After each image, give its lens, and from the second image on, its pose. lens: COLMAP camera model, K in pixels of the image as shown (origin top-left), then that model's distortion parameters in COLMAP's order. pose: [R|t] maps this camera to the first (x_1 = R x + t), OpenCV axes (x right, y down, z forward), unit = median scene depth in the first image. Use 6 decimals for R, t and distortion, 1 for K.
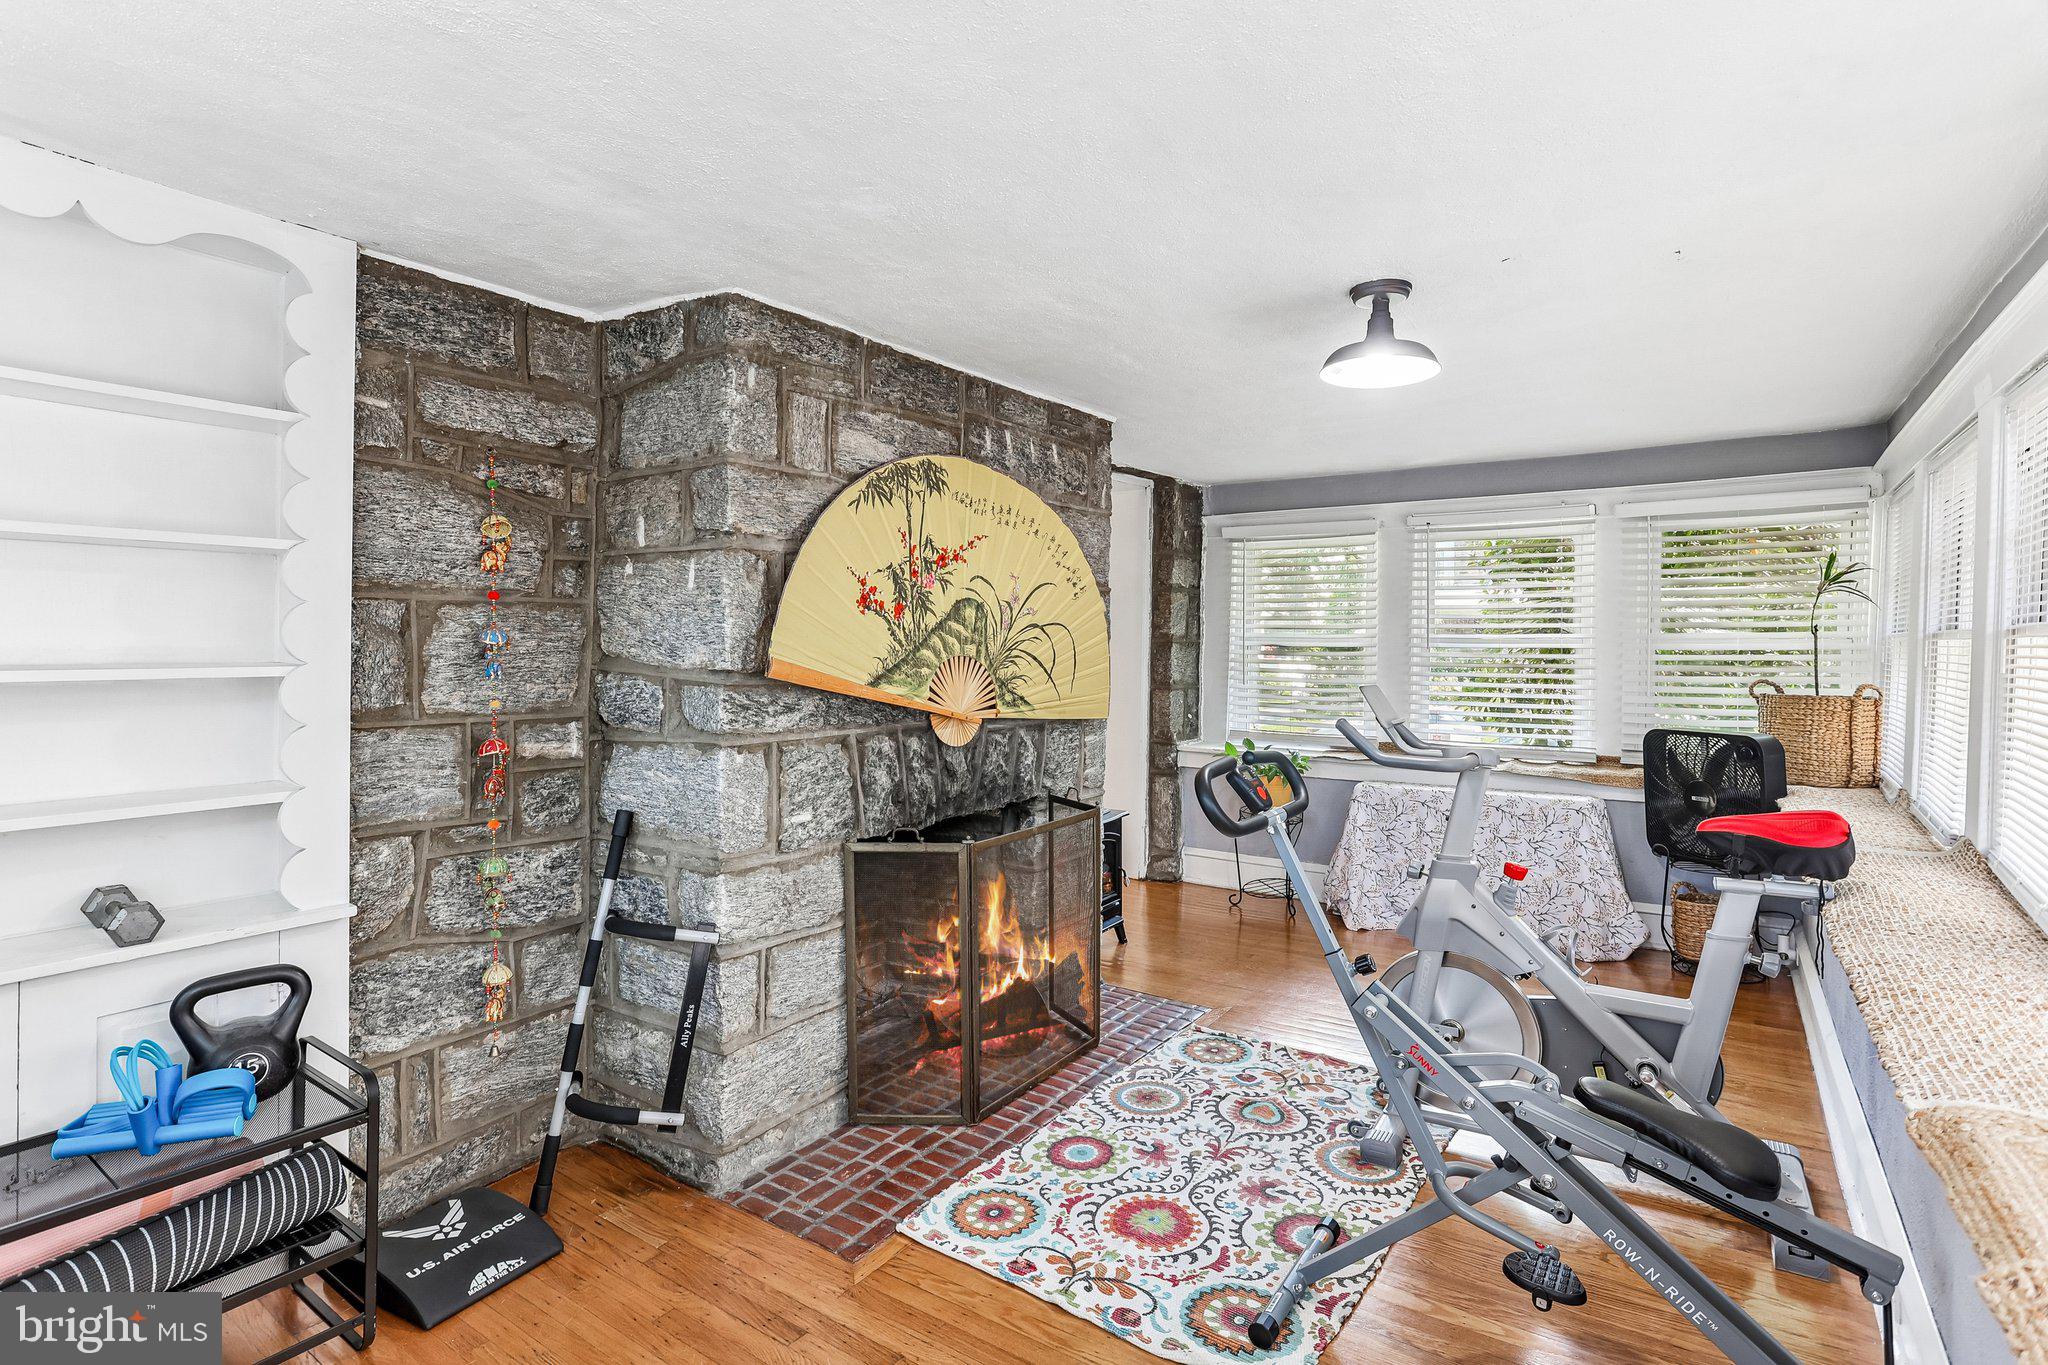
lens RADIAL K [[1018.7, 0, 1018.4], [0, 1018.7, 672.8], [0, 0, 1]] dist [-0.032930, 0.016798]
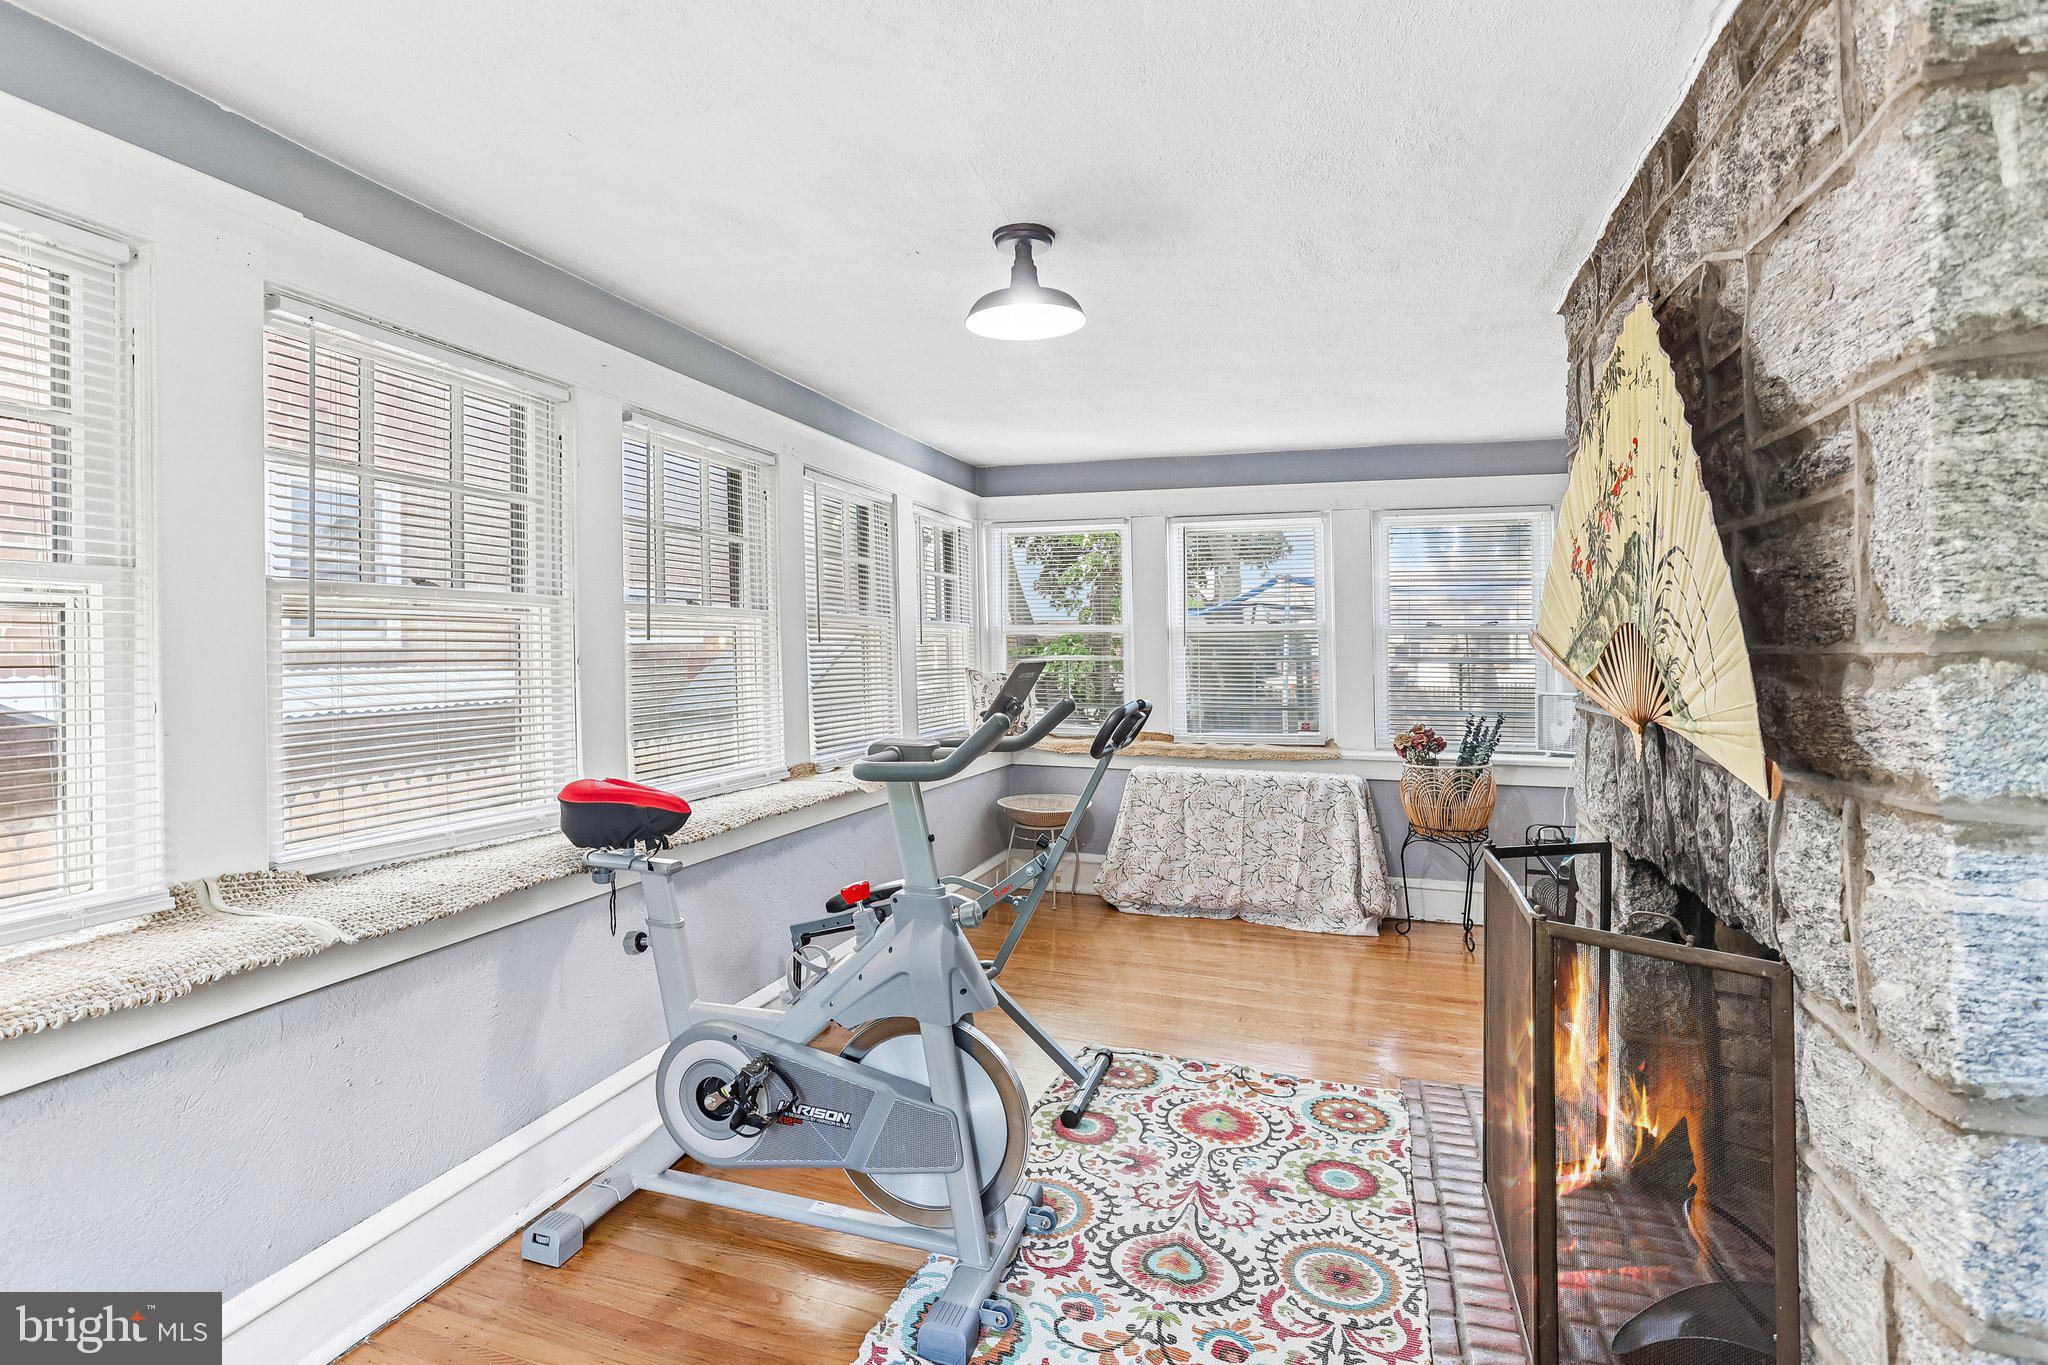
lens RADIAL K [[1018.7, 0, 1019.5], [0, 1018.7, 668.7], [0, 0, 1]] dist [-0.032930, 0.016798]
pose [[-0.957664, 0.001446, -0.287883, 0.631681], [-0.012516, 0.998833, 0.046652, -0.016191], [0.287615, 0.048280, -0.956528, 1.875386]]
